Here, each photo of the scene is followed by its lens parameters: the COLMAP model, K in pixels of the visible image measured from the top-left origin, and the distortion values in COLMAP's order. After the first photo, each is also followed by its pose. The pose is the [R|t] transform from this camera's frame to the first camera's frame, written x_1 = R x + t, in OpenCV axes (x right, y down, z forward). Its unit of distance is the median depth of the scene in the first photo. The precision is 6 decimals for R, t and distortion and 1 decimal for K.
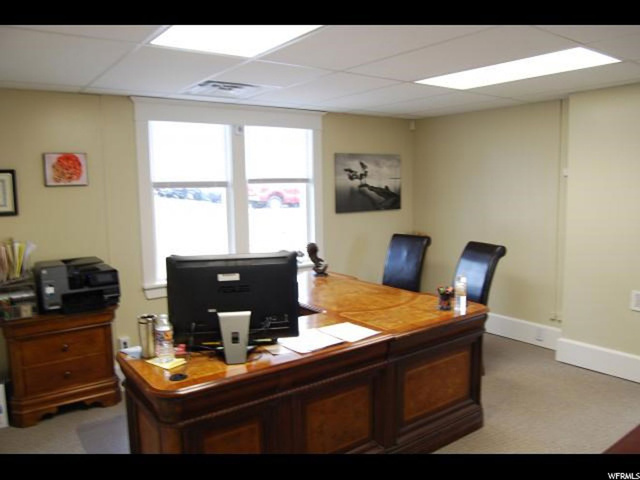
lens RADIAL K [[502.6, 0, 319.3], [0, 502.6, 240.2], [0, 0, 1]] dist [-0.082186, 0.009519]
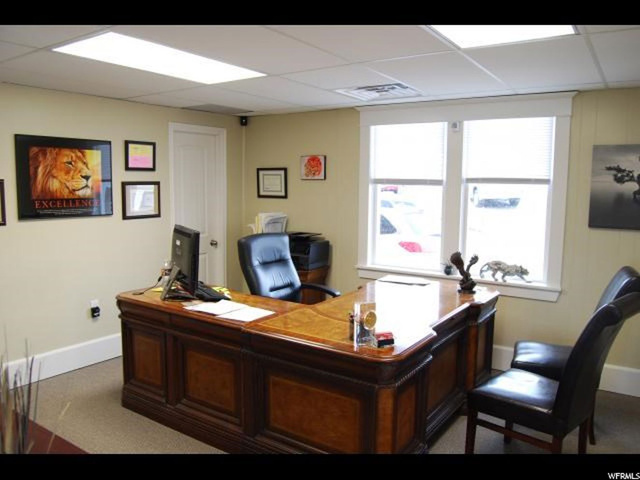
lens RADIAL K [[502.6, 0, 319.4], [0, 502.6, 238.8], [0, 0, 1]] dist [-0.082186, 0.009519]
pose [[0.325843, 0.123555, -0.937316, 0.699642], [-0.126176, 0.988238, 0.086405, -0.060212], [0.936966, 0.090112, 0.337600, 0.476507]]
